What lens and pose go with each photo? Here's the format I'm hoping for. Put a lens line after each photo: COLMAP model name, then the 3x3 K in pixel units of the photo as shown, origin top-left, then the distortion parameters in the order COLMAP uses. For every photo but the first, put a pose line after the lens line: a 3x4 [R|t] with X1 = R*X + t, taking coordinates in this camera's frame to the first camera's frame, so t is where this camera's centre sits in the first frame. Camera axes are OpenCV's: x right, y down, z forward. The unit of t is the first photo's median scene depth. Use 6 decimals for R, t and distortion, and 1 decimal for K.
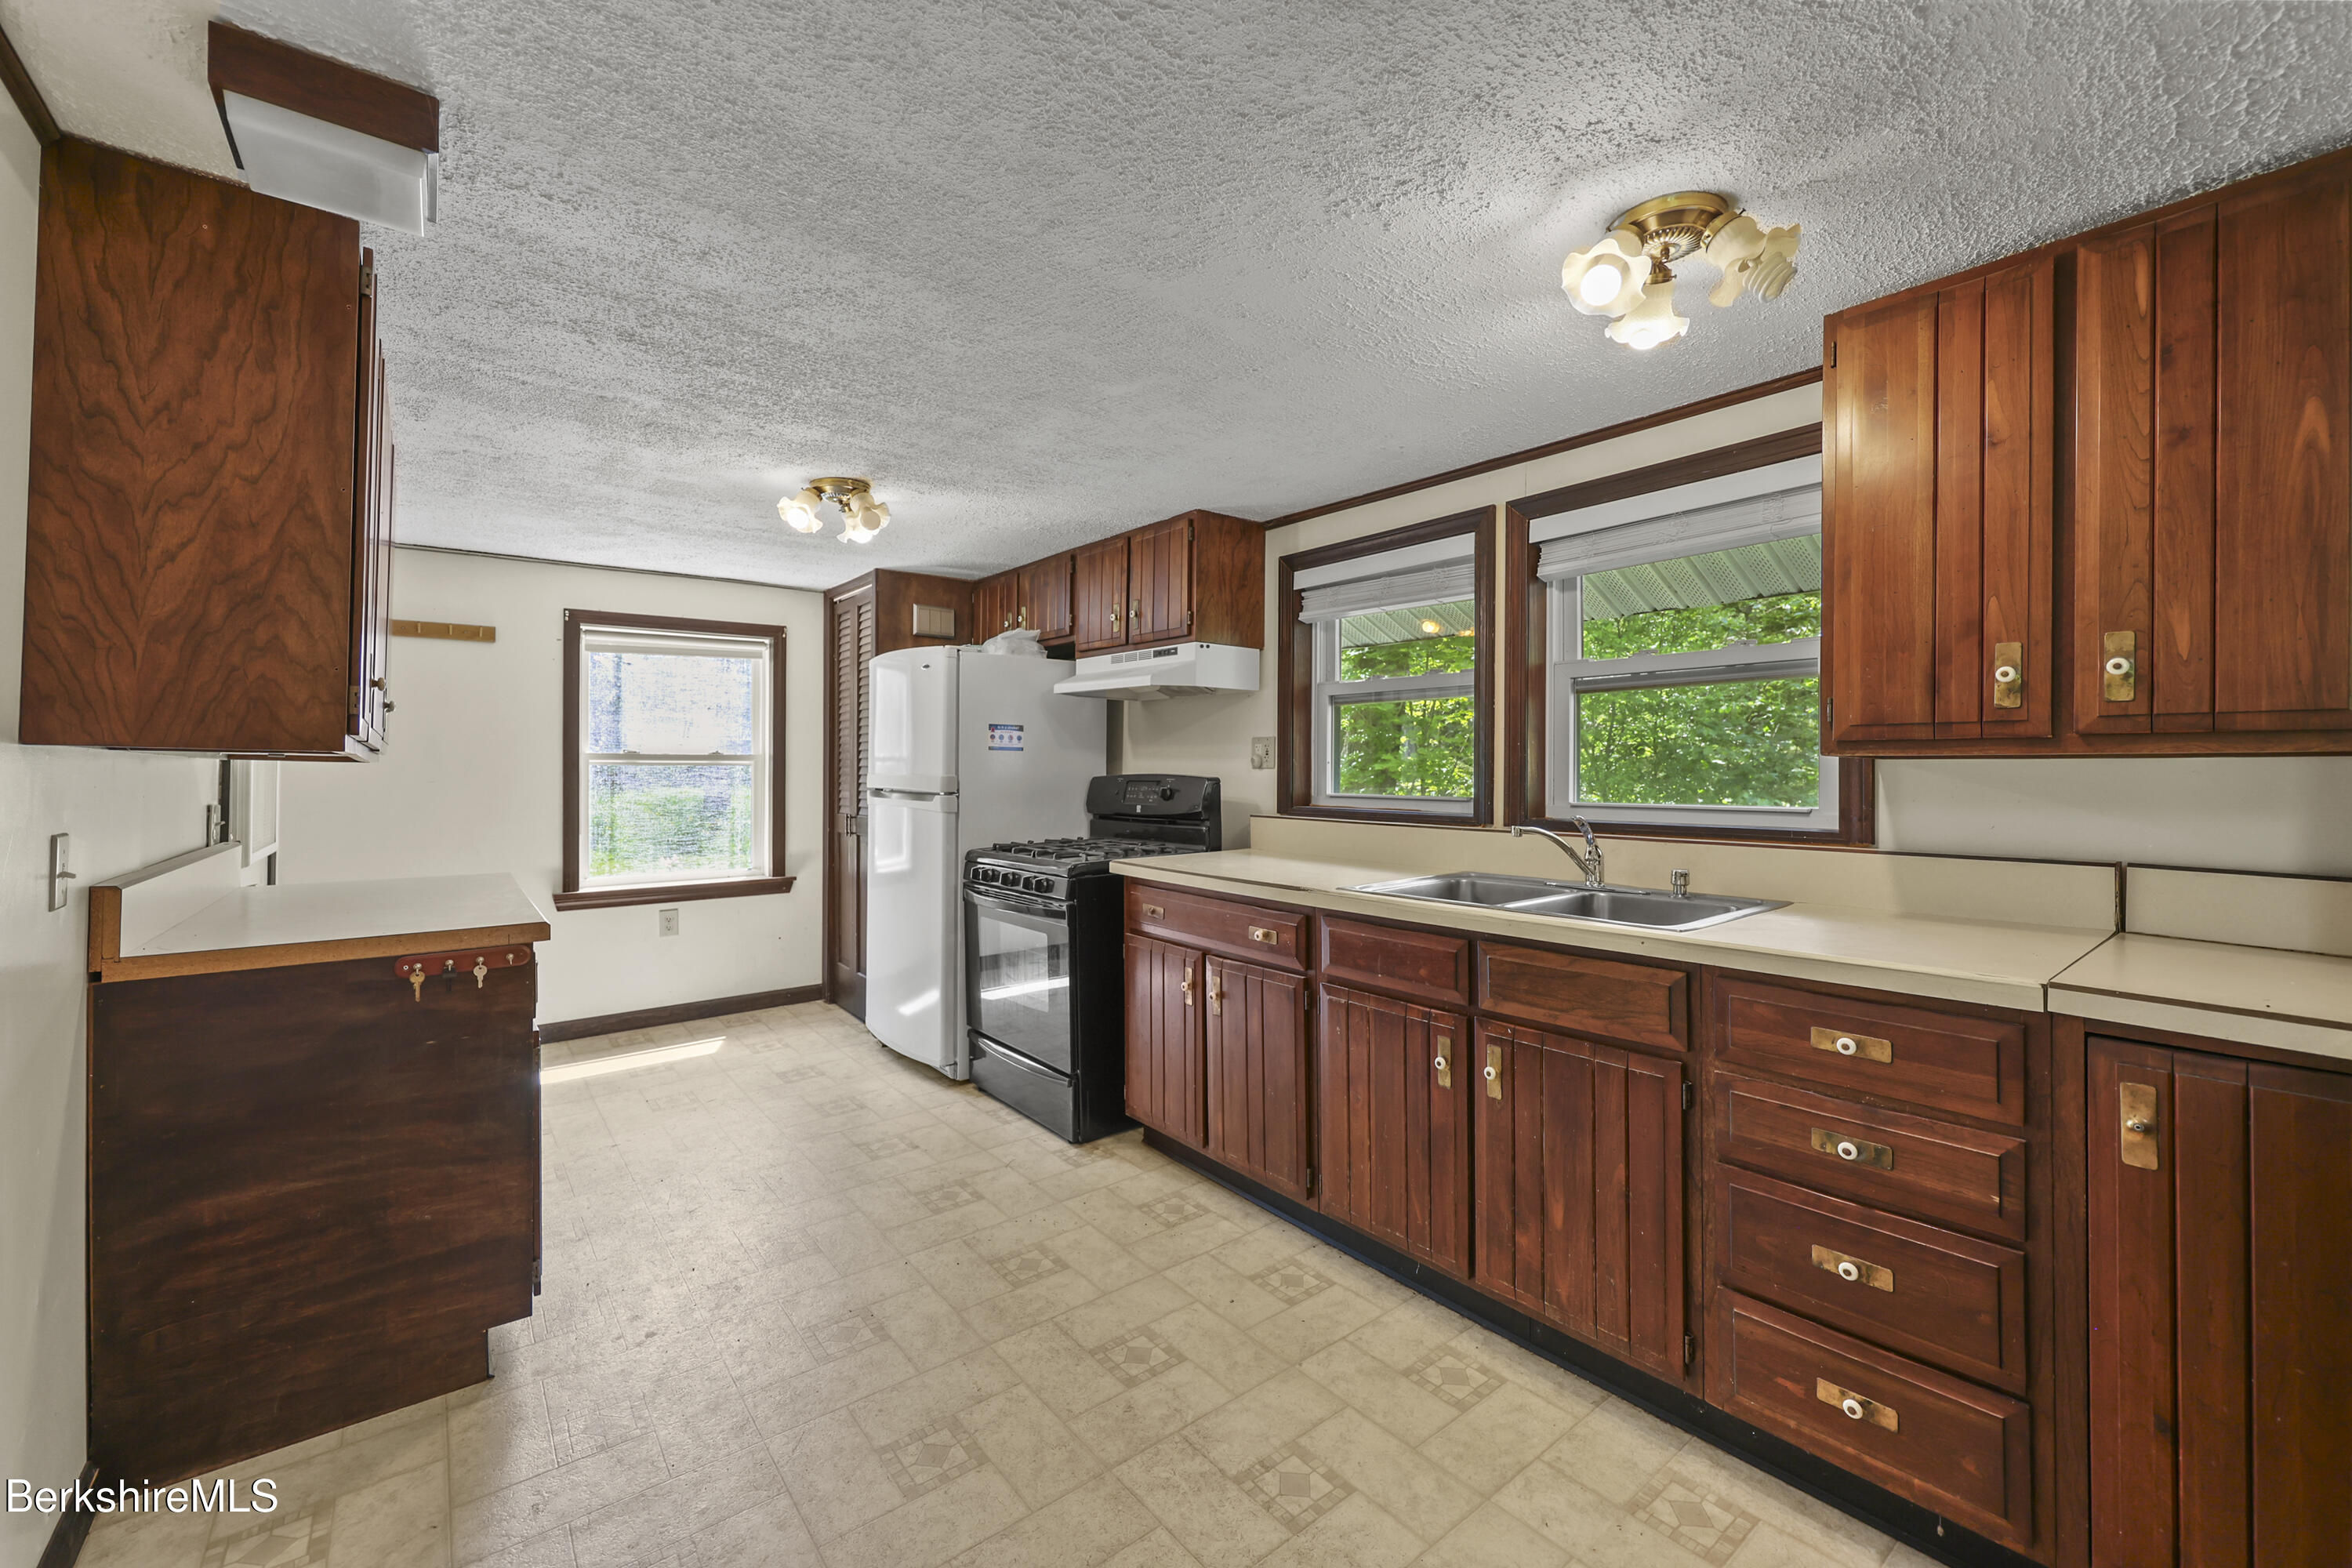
lens RADIAL K [[950.9, 0, 1181.2], [0, 950.9, 767.0], [0, 0, 1]] dist [-0.000773, 0.000361]
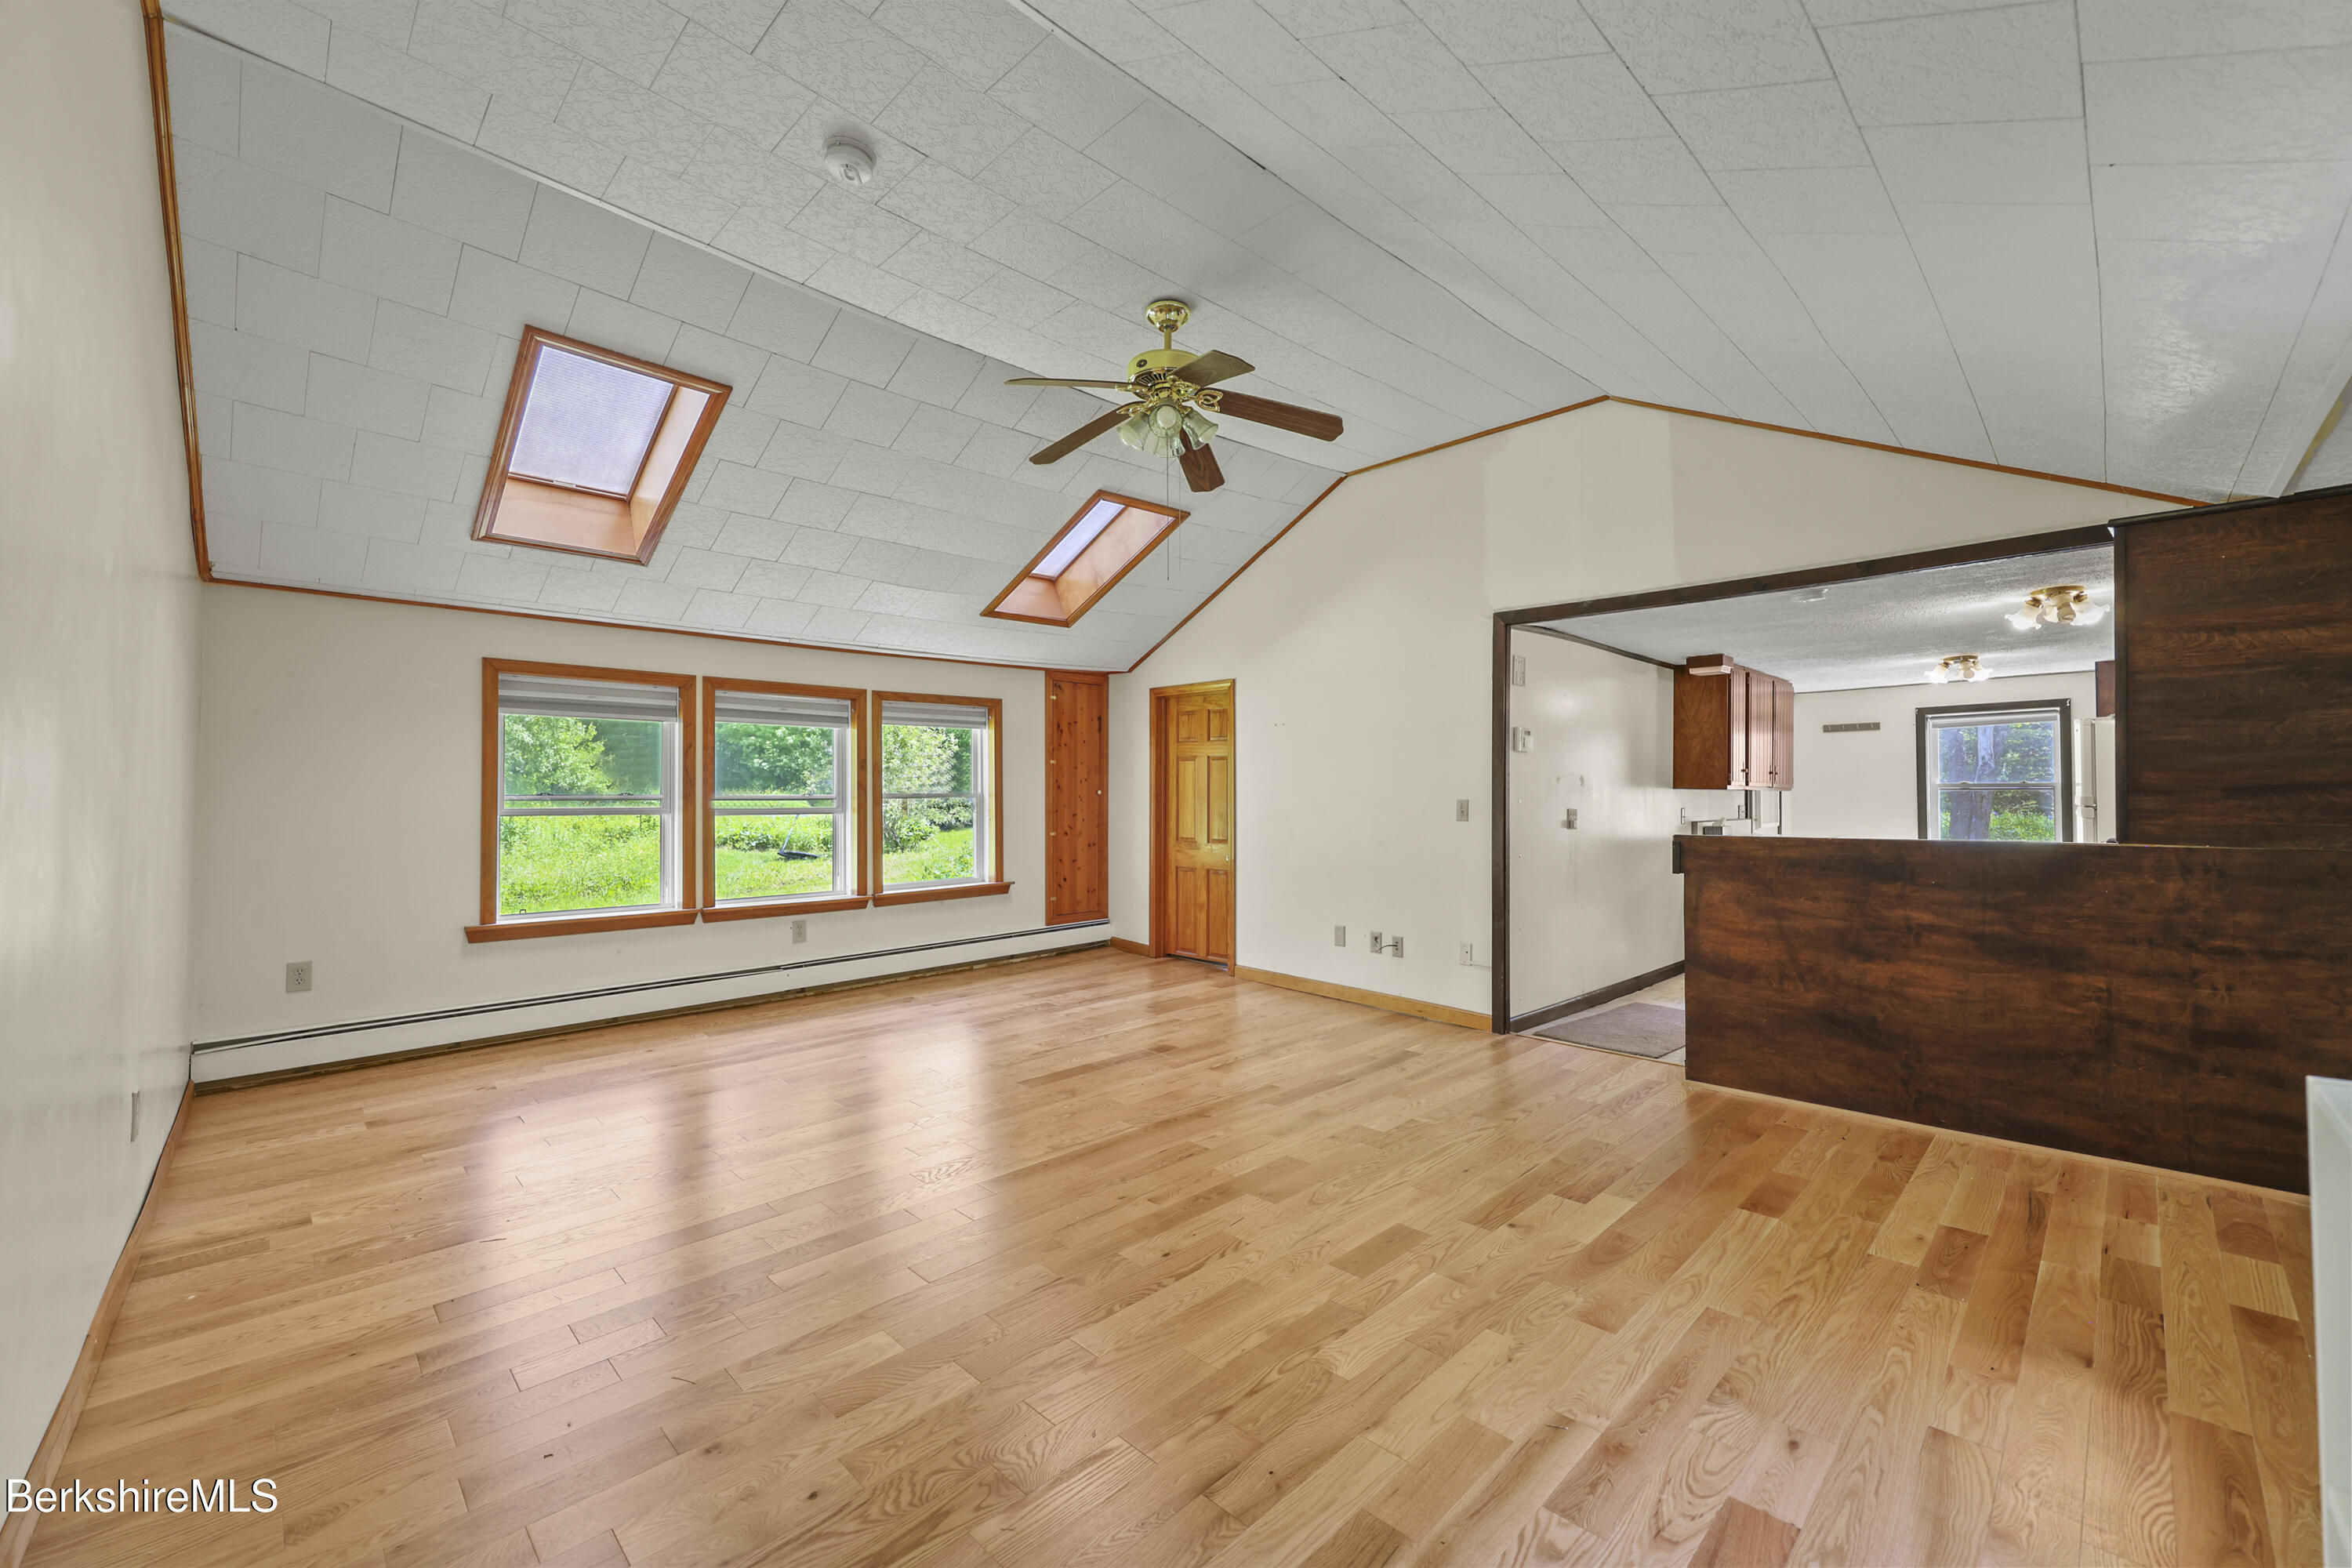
lens RADIAL K [[950.9, 0, 1179.0], [0, 950.9, 778.7], [0, 0, 1]] dist [-0.000773, 0.000361]
pose [[0.099360, -0.016779, -0.994910, 1.715430], [0.003221, 0.999858, -0.016541, 0.000870], [0.995046, -0.001561, 0.099400, -1.028486]]
